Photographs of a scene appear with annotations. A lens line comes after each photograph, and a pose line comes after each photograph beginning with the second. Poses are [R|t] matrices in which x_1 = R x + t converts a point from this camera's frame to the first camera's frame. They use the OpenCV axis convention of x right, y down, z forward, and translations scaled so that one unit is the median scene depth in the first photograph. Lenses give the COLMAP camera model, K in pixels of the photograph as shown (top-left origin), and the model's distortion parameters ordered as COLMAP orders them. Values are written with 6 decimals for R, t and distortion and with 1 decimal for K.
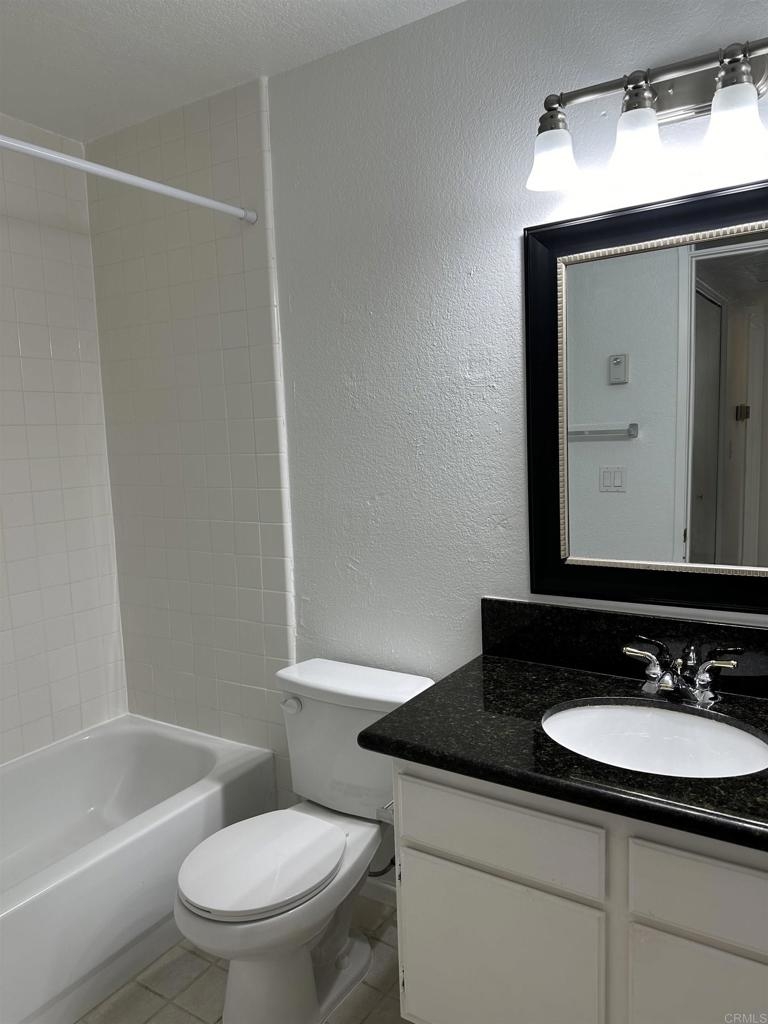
lens RADIAL K [[722.2, 0, 388.7], [0, 722.2, 509.0], [0, 0, 1]] dist [0.071245, -0.072489]
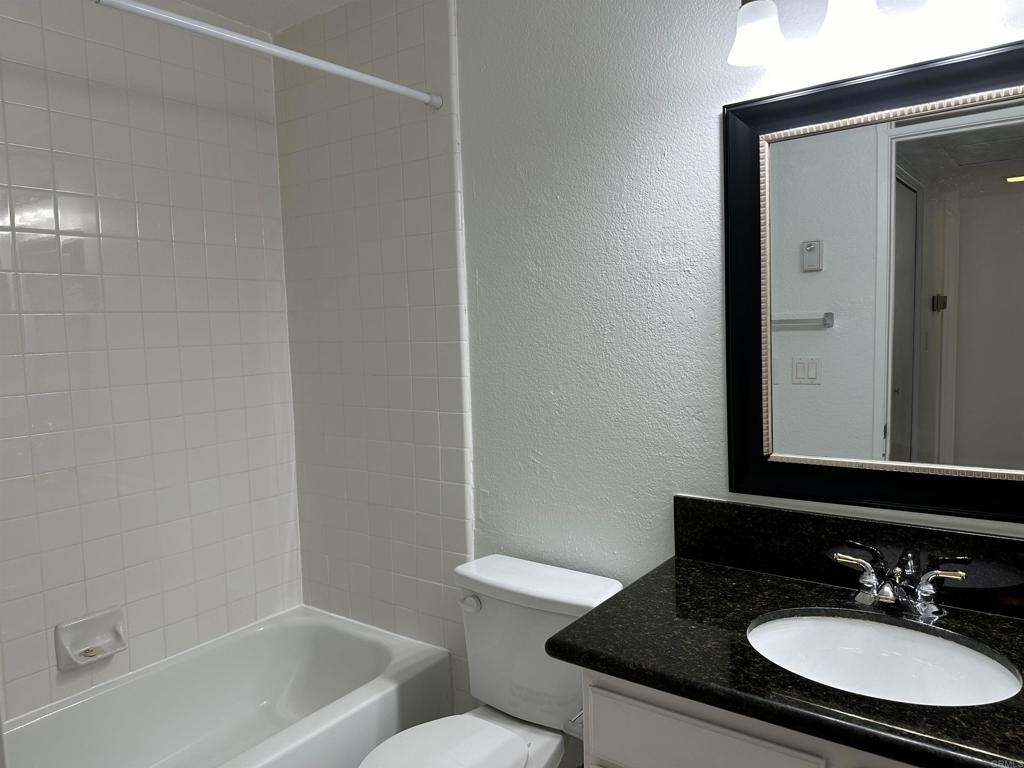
lens RADIAL K [[722.2, 0, 517.4], [0, 722.2, 375.8], [0, 0, 1]] dist [0.071245, -0.072489]
pose [[0.998202, 0.008782, -0.059293, -0.020811], [-0.010715, 0.999419, -0.032368, 0.000457], [0.058974, 0.032945, 0.997716, 0.043911]]
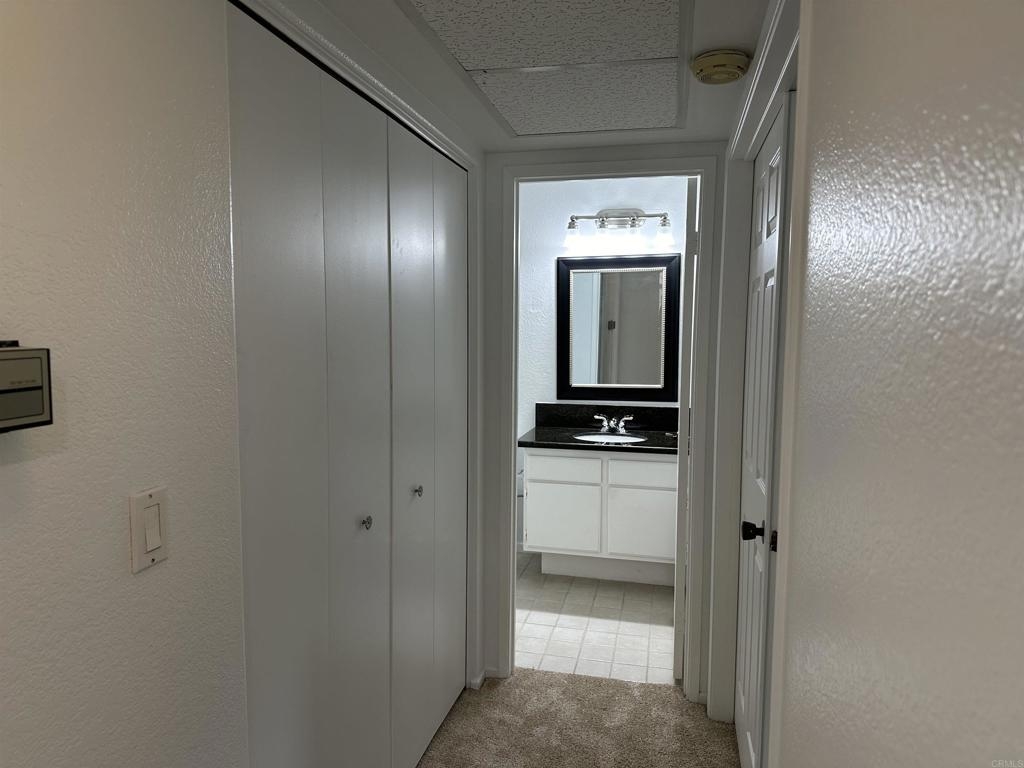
lens RADIAL K [[722.2, 0, 509.1], [0, 722.2, 388.3], [0, 0, 1]] dist [0.071245, -0.072489]
pose [[0.938703, 0.002760, 0.344716, -0.793559], [0.005012, 0.999753, -0.021653, 0.127096], [-0.344690, 0.022054, 0.938457, -1.242858]]
